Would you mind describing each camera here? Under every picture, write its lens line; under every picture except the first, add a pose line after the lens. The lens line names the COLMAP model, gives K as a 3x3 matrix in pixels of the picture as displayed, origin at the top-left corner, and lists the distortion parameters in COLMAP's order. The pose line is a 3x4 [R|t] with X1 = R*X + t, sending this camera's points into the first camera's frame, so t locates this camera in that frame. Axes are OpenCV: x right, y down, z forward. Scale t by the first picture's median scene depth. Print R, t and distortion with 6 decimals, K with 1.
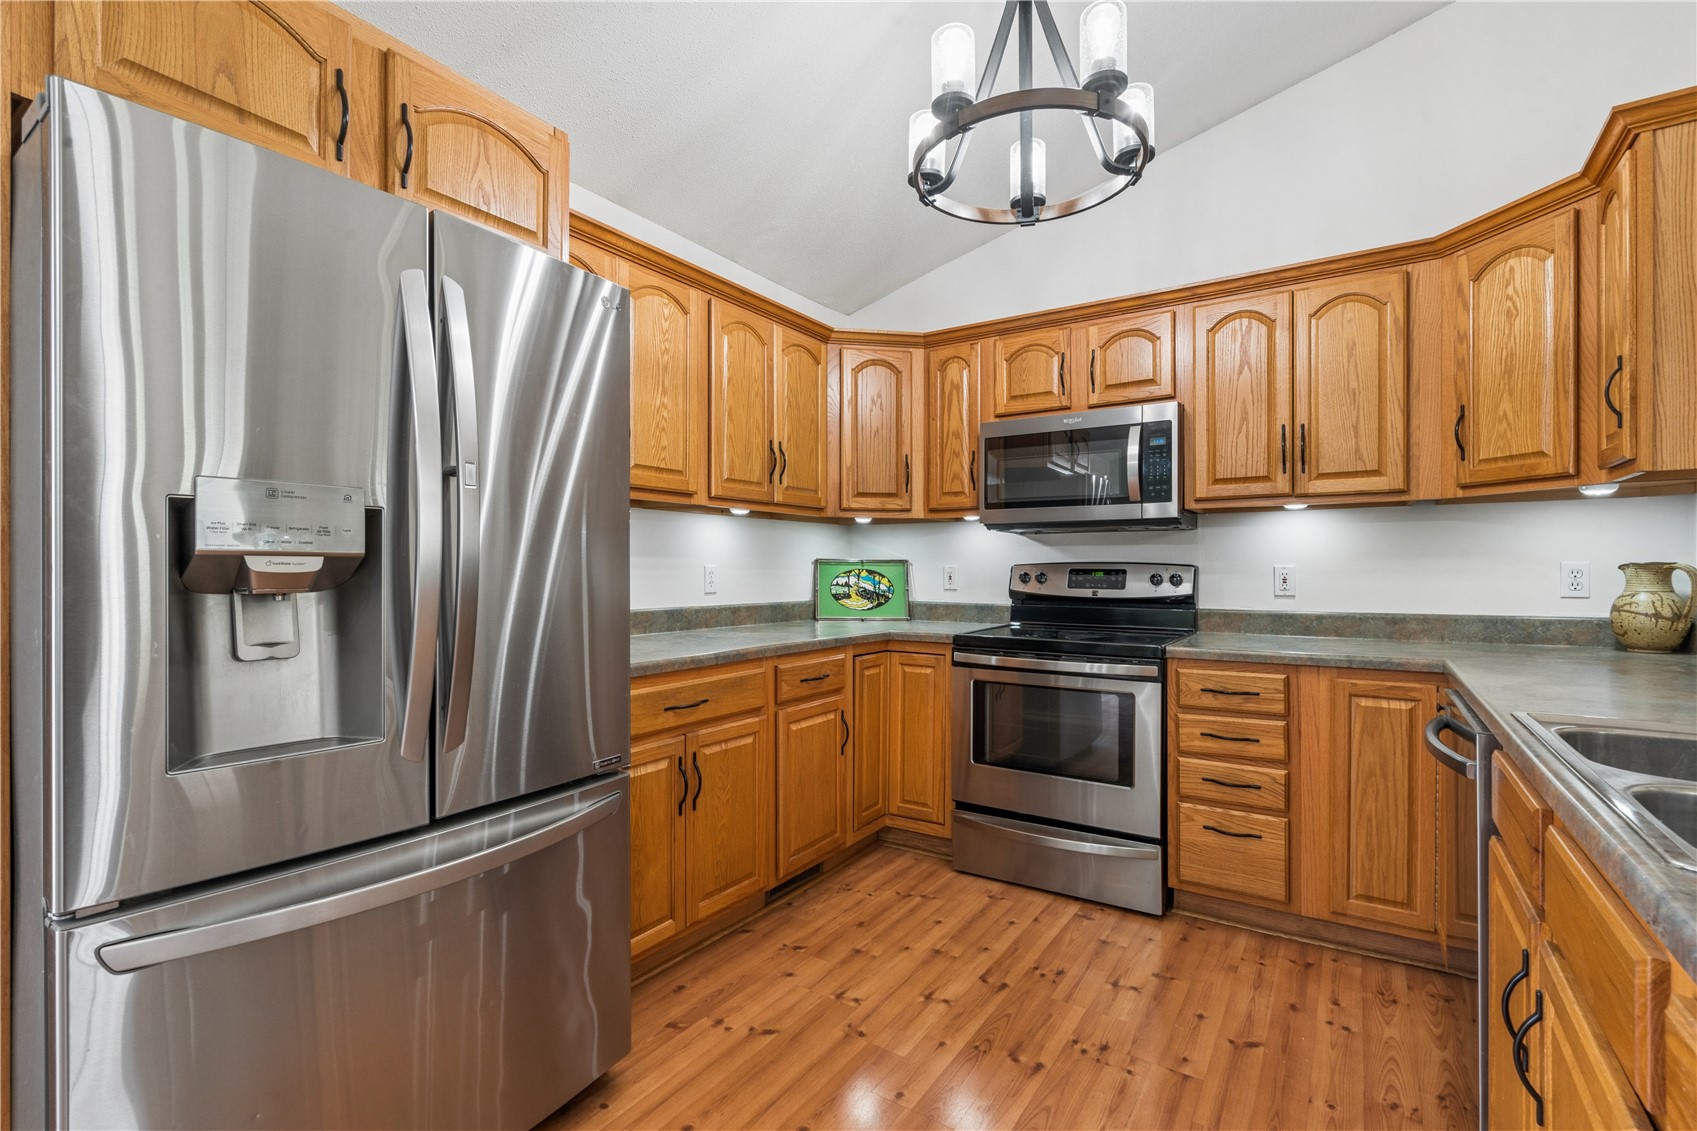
lens RADIAL K [[769.2, 0, 852.6], [0, 769.2, 566.1], [0, 0, 1]] dist [-0.008889, 0.003382]
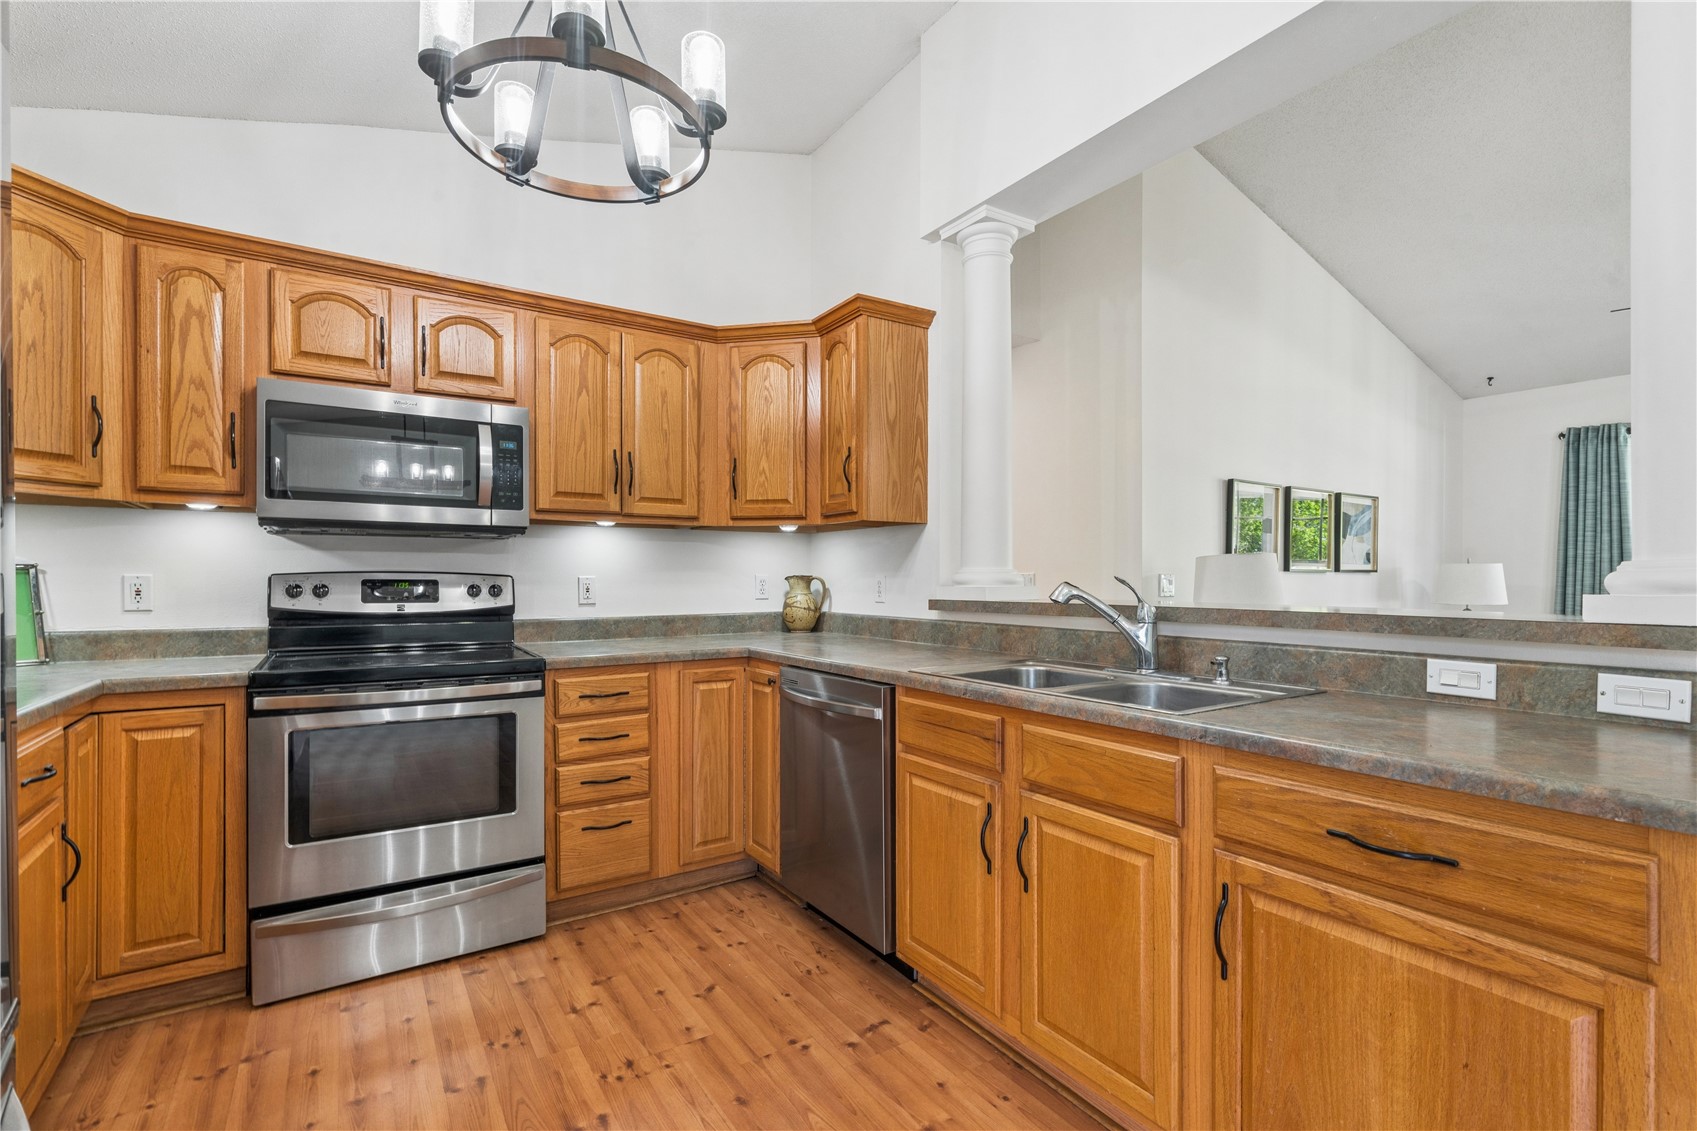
lens RADIAL K [[769.2, 0, 858.6], [0, 769.2, 576.5], [0, 0, 1]] dist [-0.008889, 0.003382]
pose [[0.391028, 0.002652, 0.920375, -0.318326], [-0.004089, 0.999991, -0.001144, -0.000729], [-0.920370, -0.003316, 0.391036, 0.232677]]
